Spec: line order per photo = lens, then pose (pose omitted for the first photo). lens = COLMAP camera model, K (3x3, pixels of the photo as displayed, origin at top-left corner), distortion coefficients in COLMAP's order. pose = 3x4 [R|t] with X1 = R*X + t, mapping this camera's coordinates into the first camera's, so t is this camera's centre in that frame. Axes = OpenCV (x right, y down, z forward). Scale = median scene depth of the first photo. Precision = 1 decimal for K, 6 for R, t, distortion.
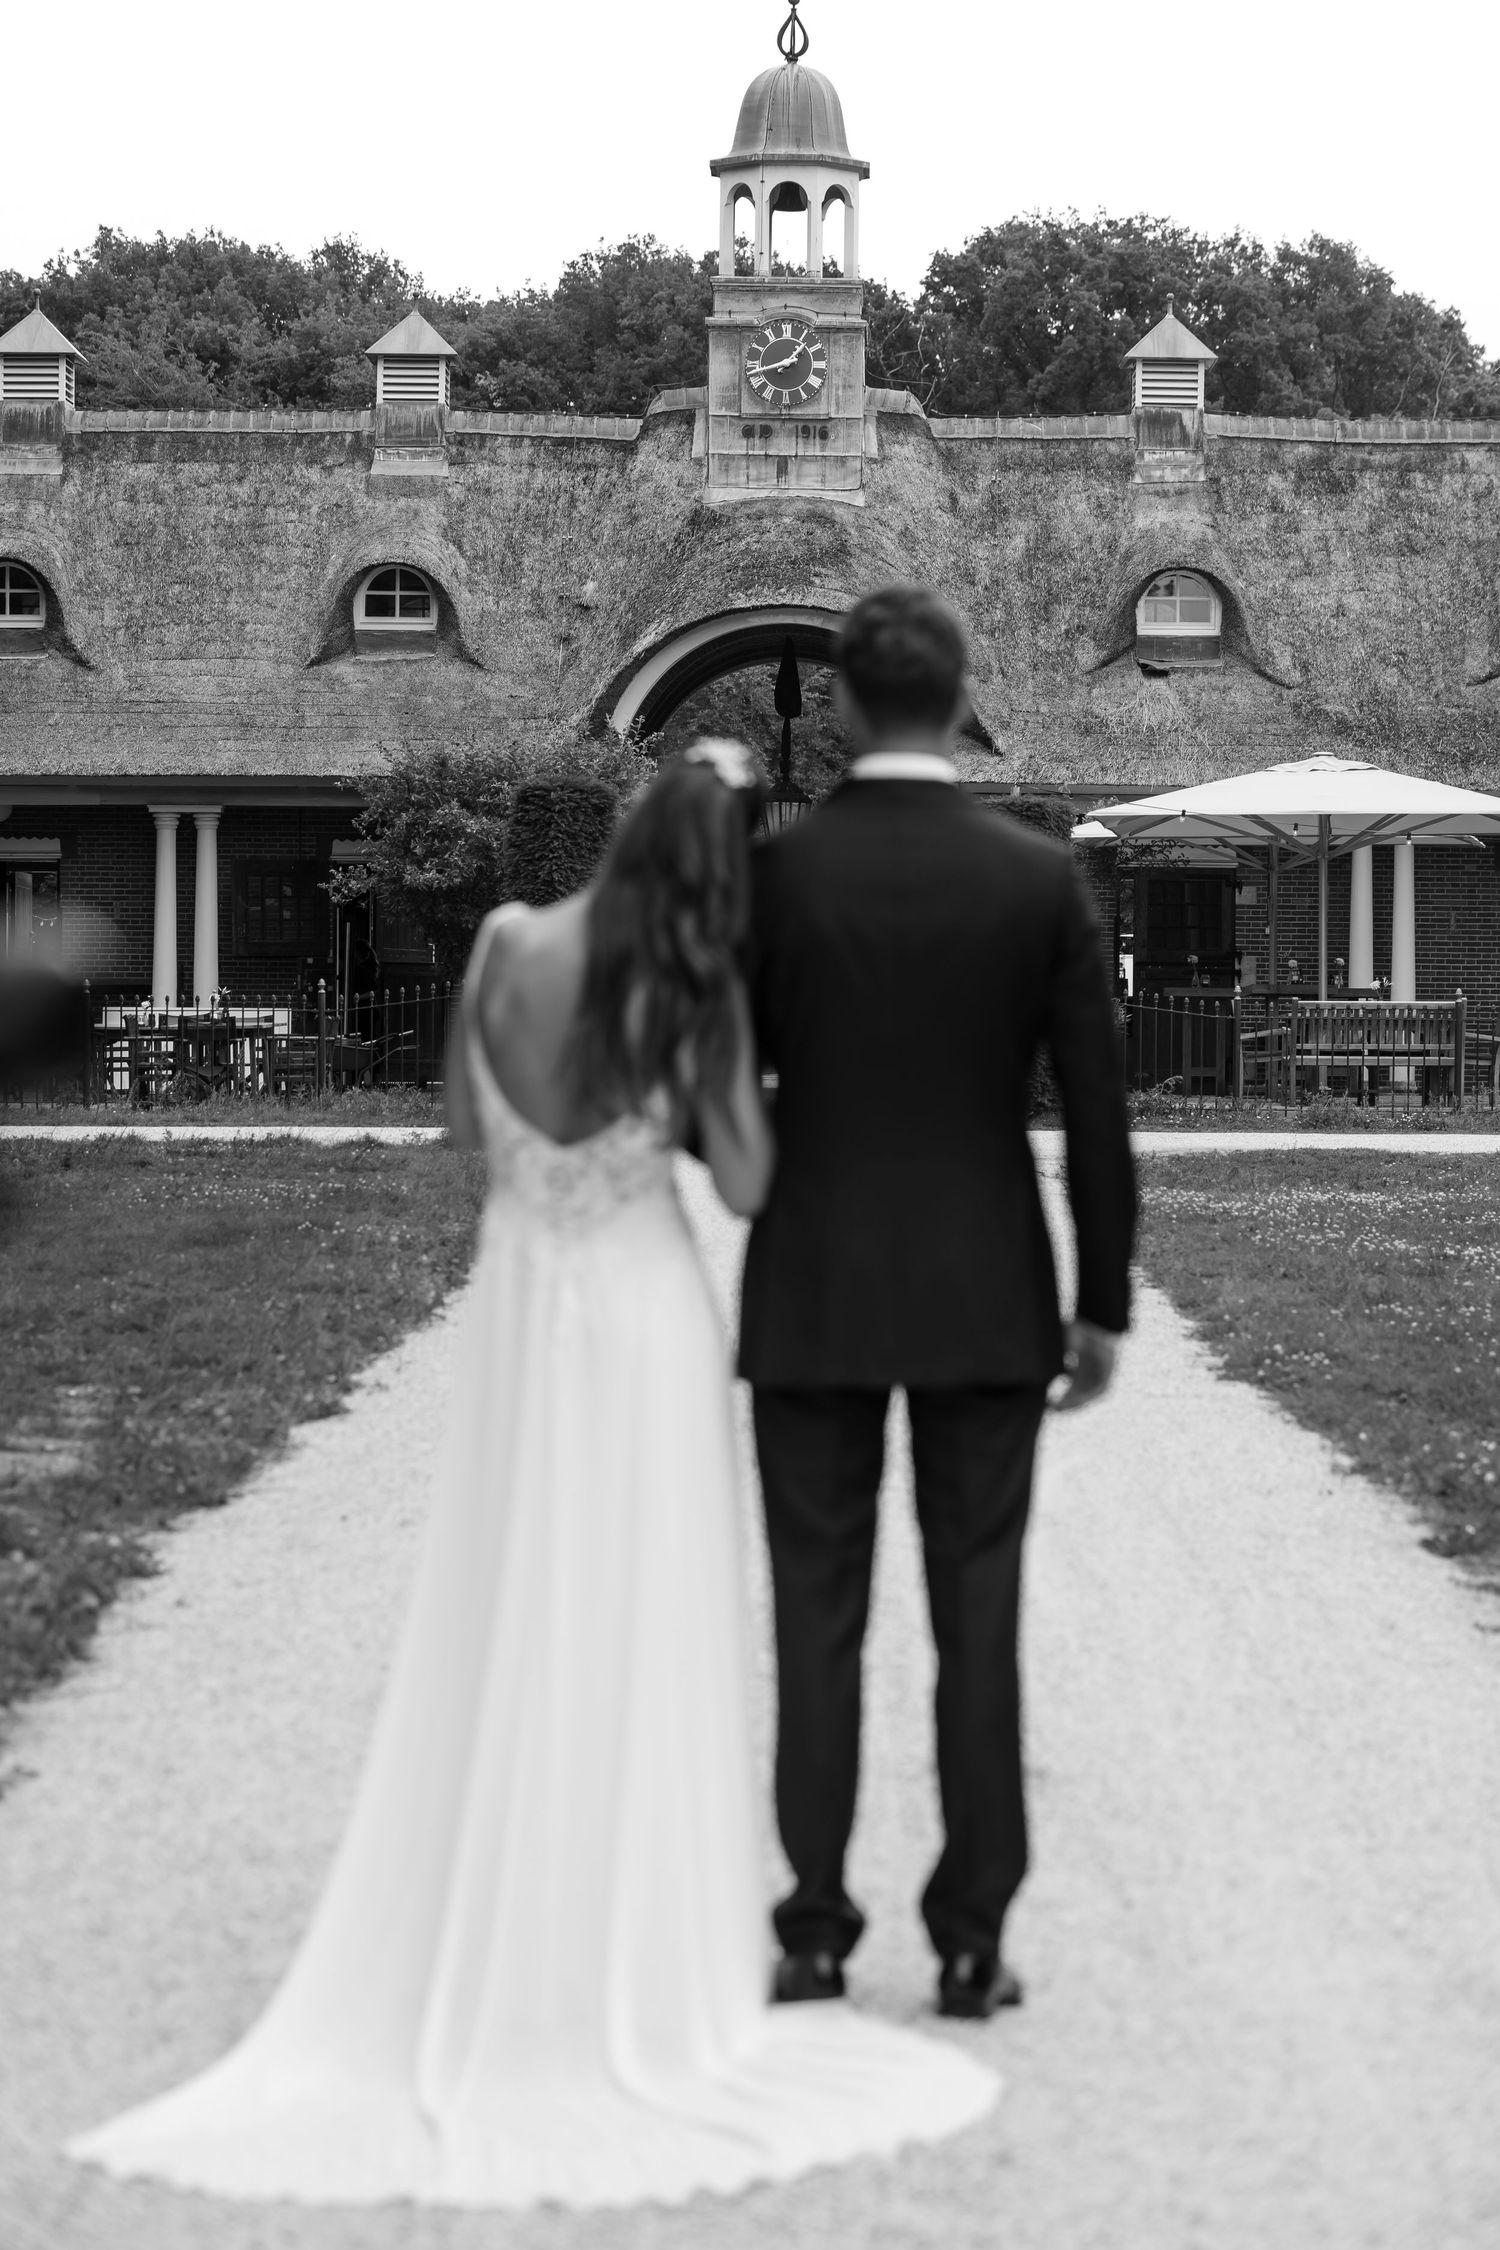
lens RADIAL K [[5727.8, 0, 753.9], [0, 5727.8, 1121.7], [0, 0, 1]] dist [0.086015, 0.000000]
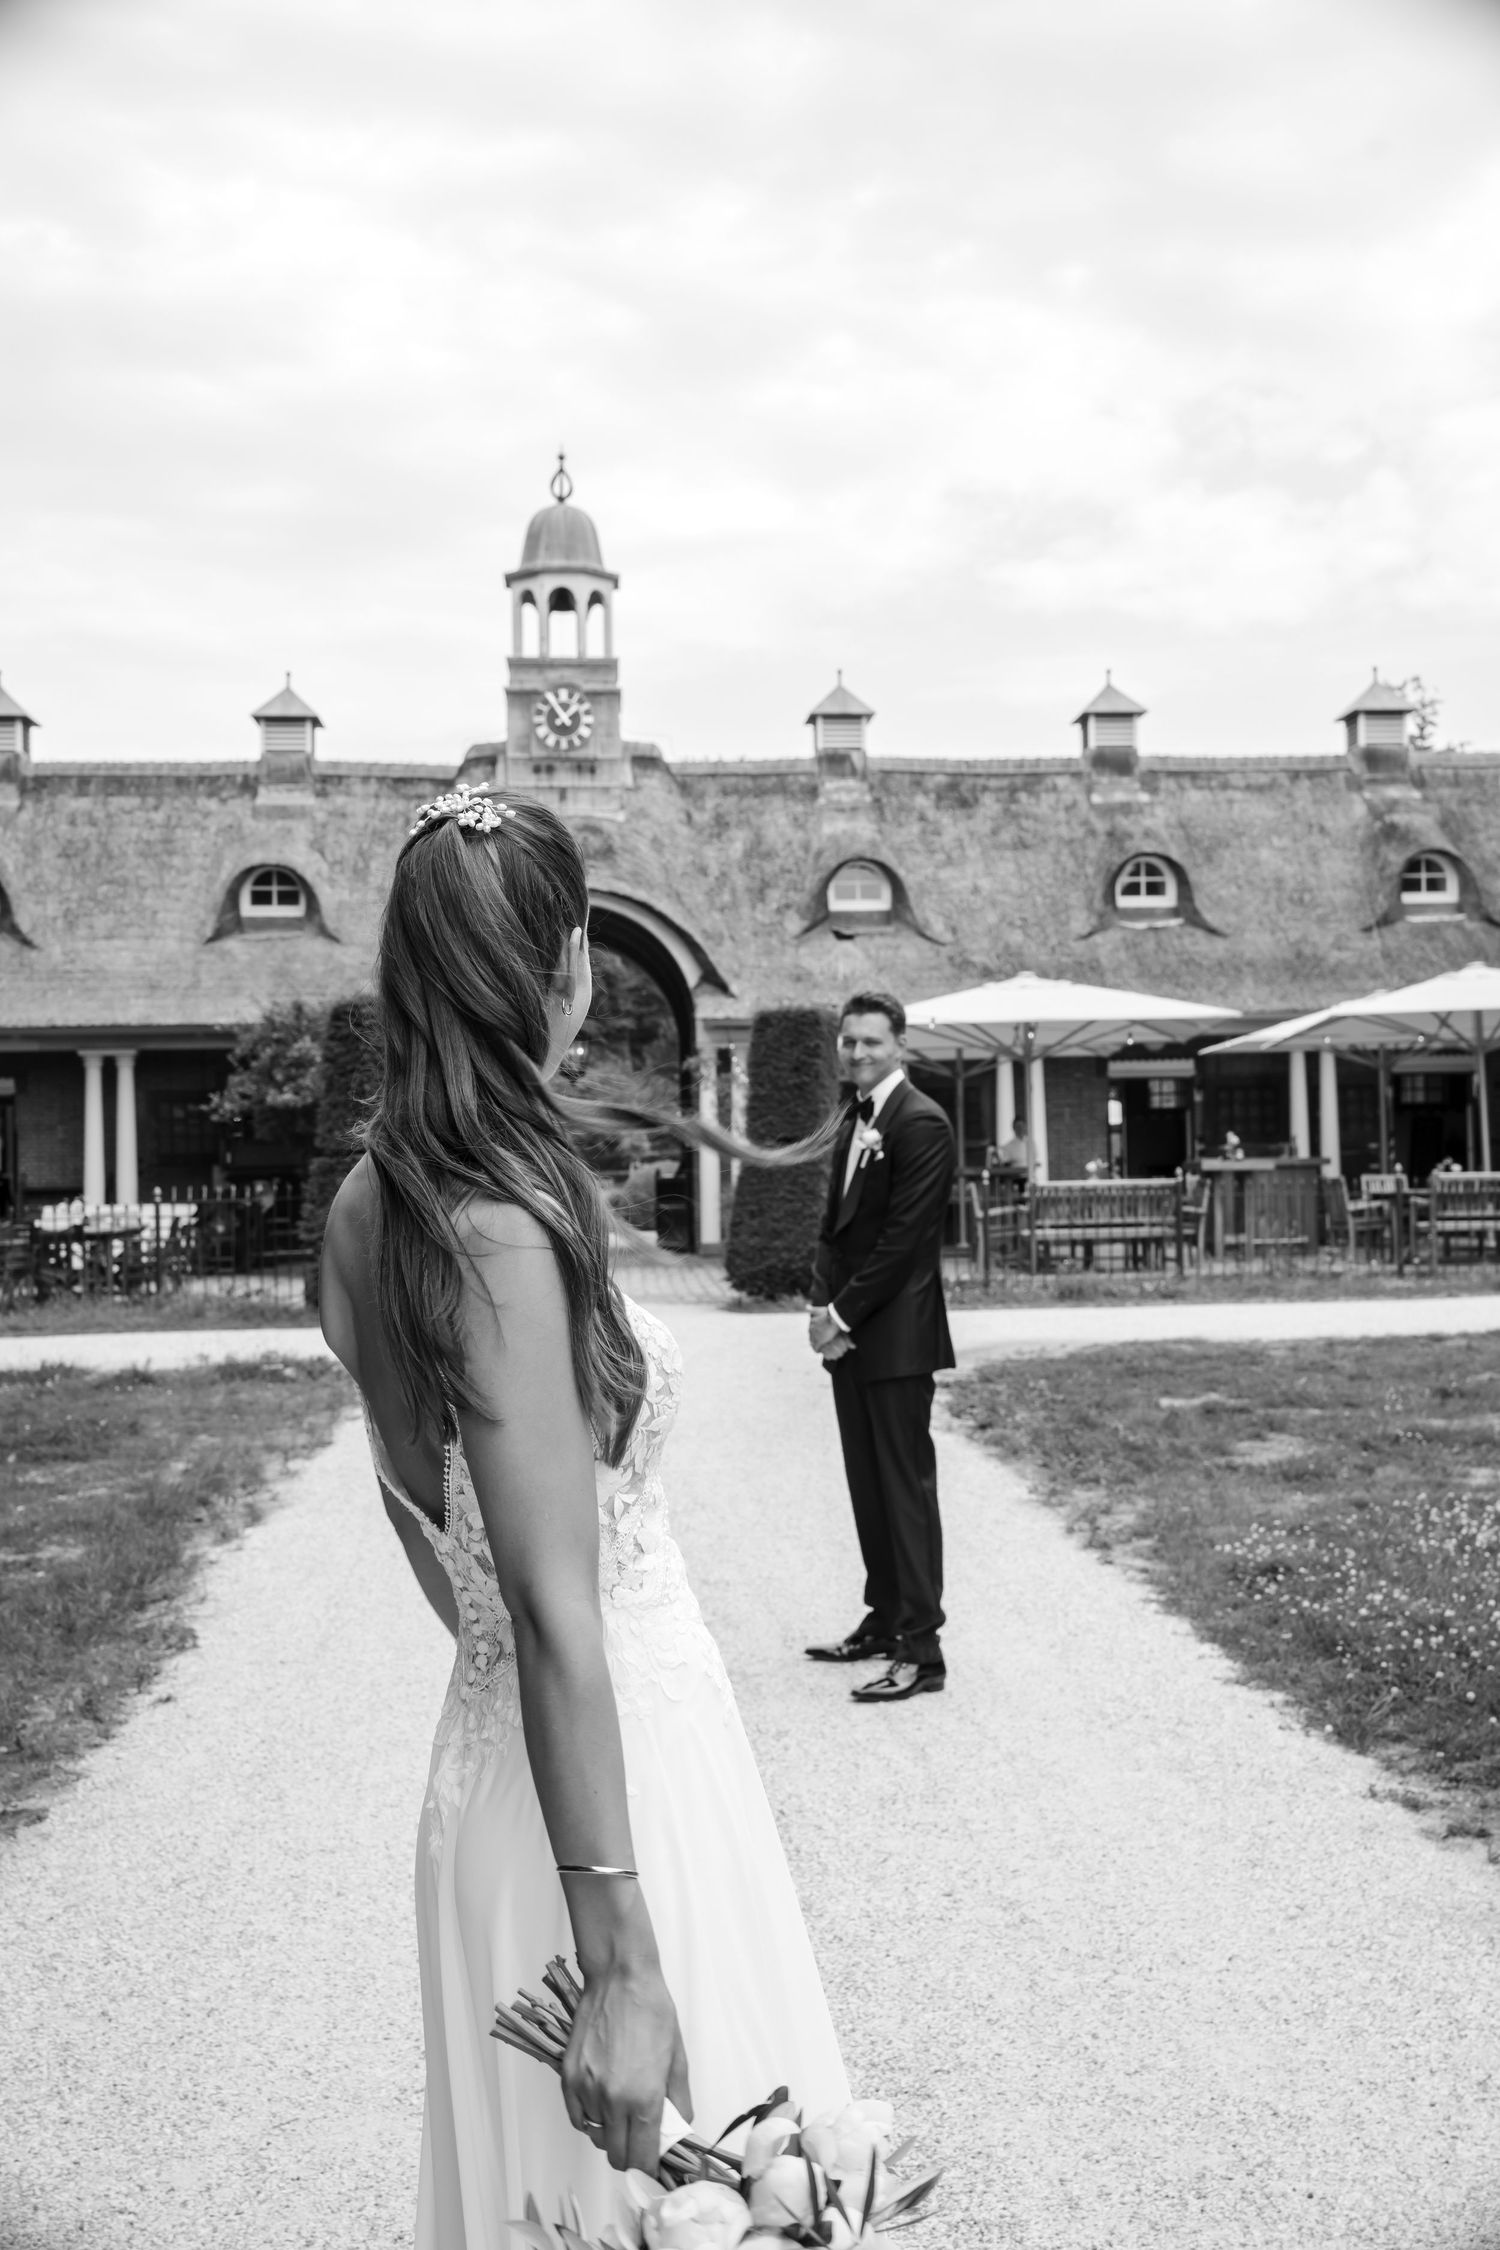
lens RADIAL K [[2392.6, 0, 743.9], [0, 2392.6, 1121.7], [0, 0, 1]] dist [0.113148, 0.000000]
pose [[0.996466, -0.024861, 0.080231, 0.000143], [0.027779, 0.998985, -0.035467, -0.015071], [-0.079268, 0.037570, 0.996145, 0.431641]]
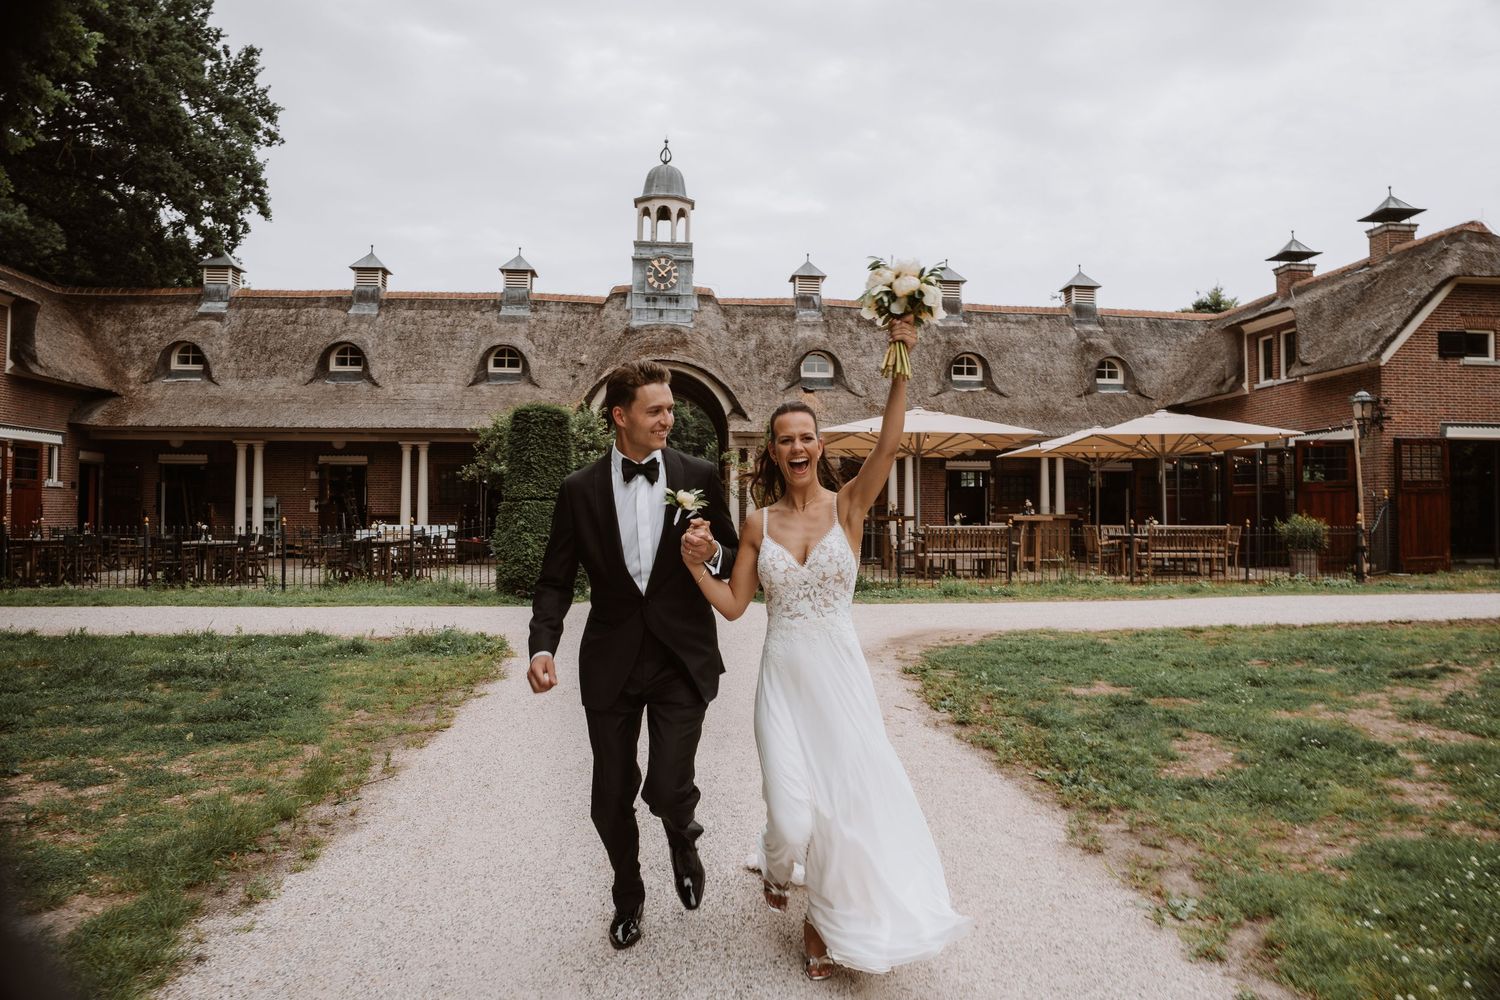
lens RADIAL K [[1057.8, 0, 778.8], [0, 1057.8, 486.0], [0, 0, 1]] dist [-0.096860, 0.025268]
pose [[0.993526, -0.000712, 0.113599, 0.003705], [0.005302, 0.999181, -0.040108, -0.017264], [-0.113478, 0.040450, 0.992717, 0.527122]]
